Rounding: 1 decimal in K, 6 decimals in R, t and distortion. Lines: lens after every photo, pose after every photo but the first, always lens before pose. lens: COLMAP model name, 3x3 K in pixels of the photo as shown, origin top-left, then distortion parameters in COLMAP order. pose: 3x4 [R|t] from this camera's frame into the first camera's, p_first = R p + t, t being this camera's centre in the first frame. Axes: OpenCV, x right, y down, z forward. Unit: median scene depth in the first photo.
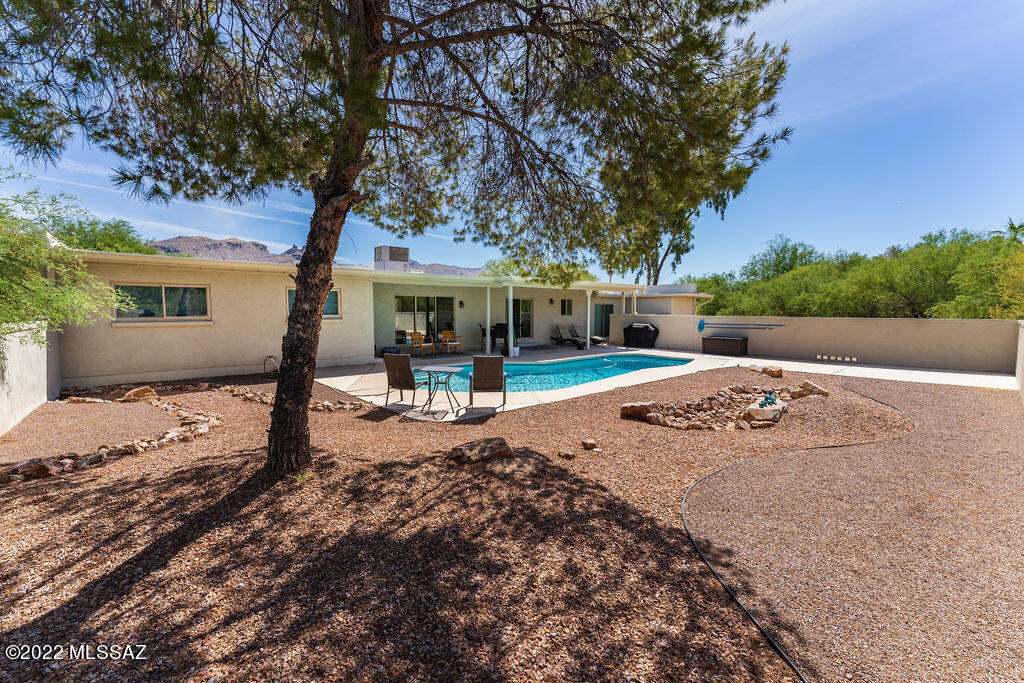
lens RADIAL K [[424.9, 0, 495.3], [0, 424.9, 336.3], [0, 0, 1]] dist [0.030284, 0.000177]
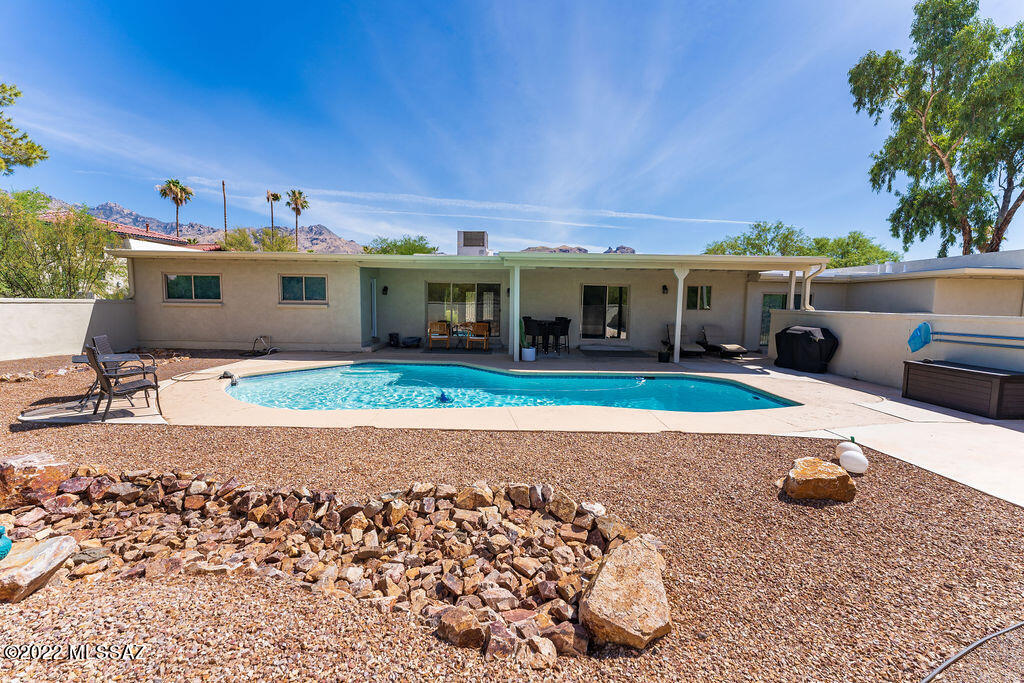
lens RADIAL K [[412.9, 0, 511.0], [0, 412.9, 336.0], [0, 0, 1]] dist [0.000918, 0.000730]
pose [[0.757295, 0.060773, -0.650239, 0.581279], [-0.055426, 0.998049, 0.028729, -0.018058], [0.650716, 0.014284, 0.759187, 0.515283]]
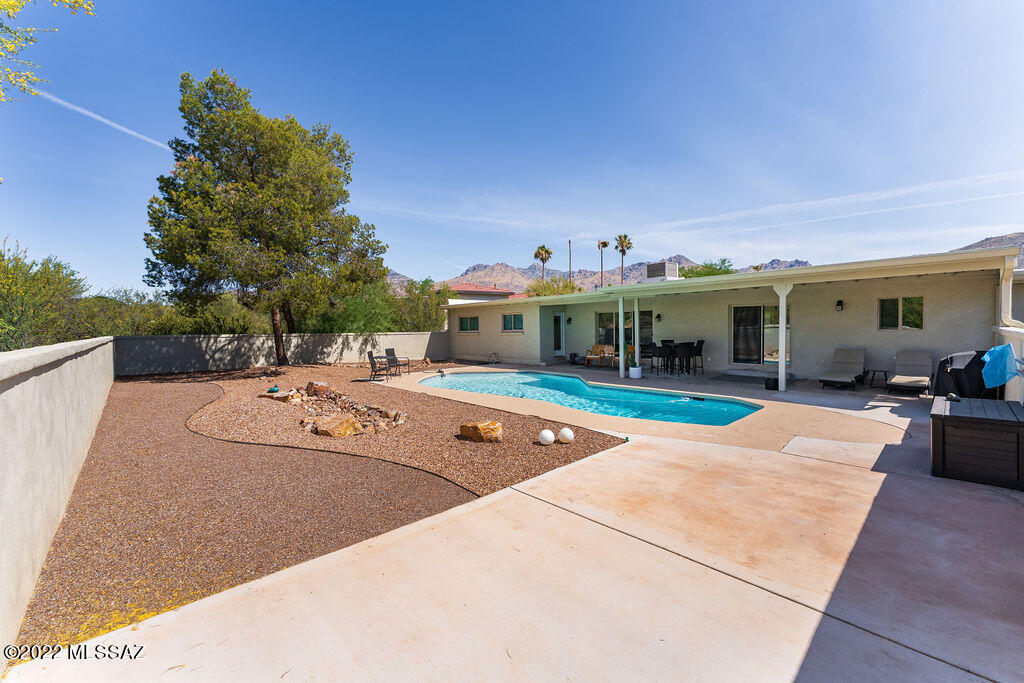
lens RADIAL K [[412.9, 0, 511.0], [0, 412.9, 336.0], [0, 0, 1]] dist [0.000918, 0.000730]
pose [[0.022144, 0.013660, -0.999661, 1.035318], [-0.050179, 0.998662, 0.012535, -0.042293], [0.998495, 0.049884, 0.022800, 0.882827]]
